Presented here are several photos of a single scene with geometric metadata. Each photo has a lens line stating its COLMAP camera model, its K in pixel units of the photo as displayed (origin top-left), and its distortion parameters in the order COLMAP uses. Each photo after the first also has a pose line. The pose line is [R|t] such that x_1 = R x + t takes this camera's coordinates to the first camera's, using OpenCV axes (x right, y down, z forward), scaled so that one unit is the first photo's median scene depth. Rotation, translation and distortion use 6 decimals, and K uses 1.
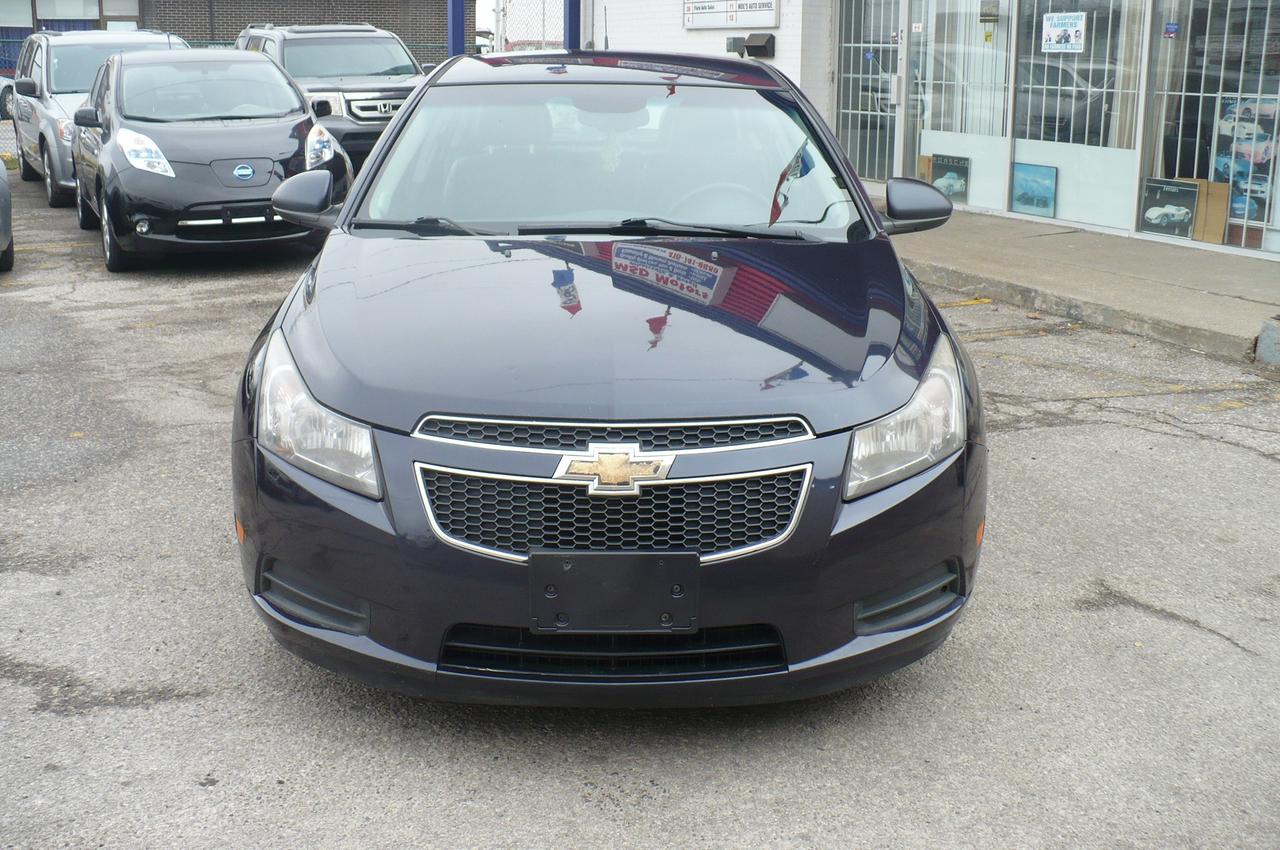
lens RADIAL K [[1448.8, 0, 623.1], [0, 1448.8, 408.7], [0, 0, 1]] dist [-0.306570, 0.482217]
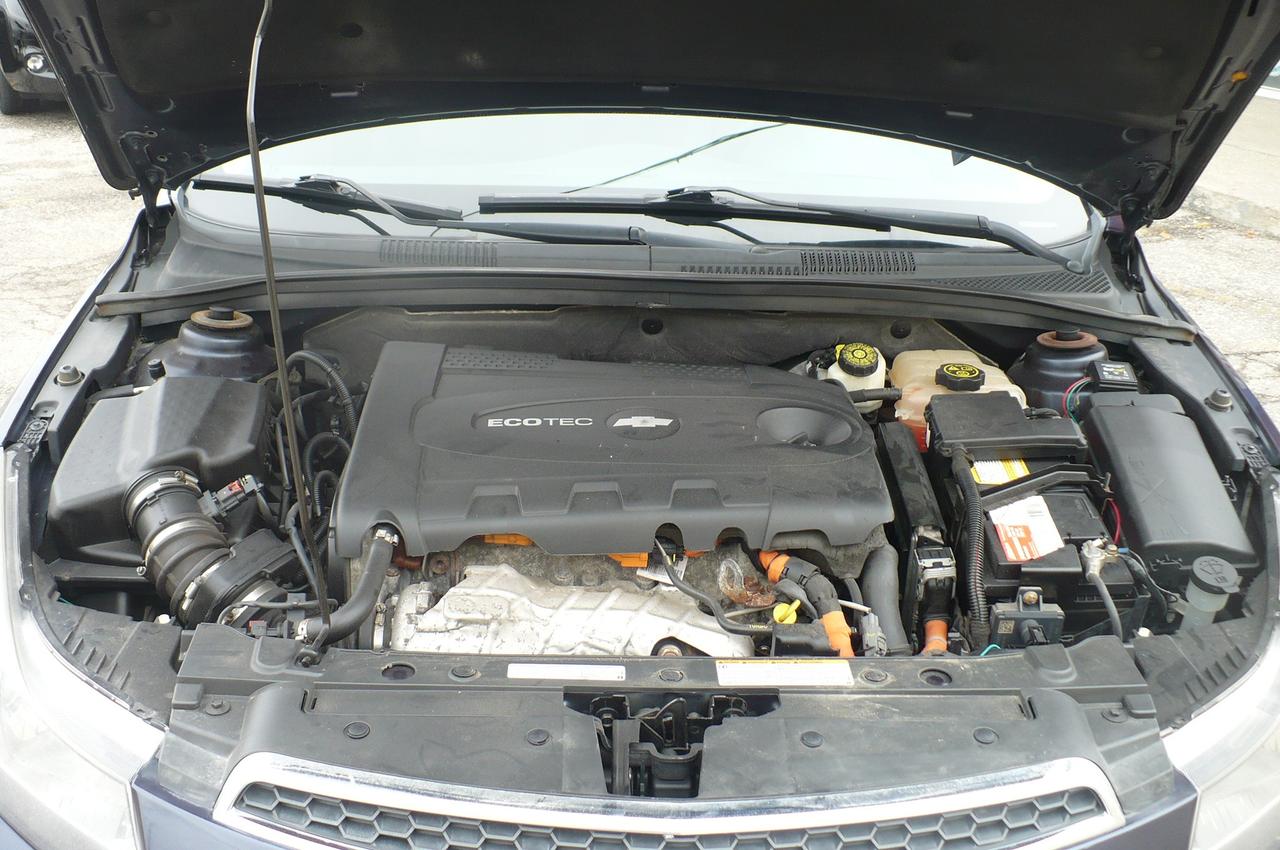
lens RADIAL K [[1448.8, 0, 623.1], [0, 1448.8, 408.7], [0, 0, 1]] dist [-0.306570, 0.482217]
pose [[0.999829, 0.015490, 0.010123, -0.010762], [-0.016767, 0.989809, 0.141413, -0.061717], [-0.007829, -0.141558, 0.989899, 0.220288]]
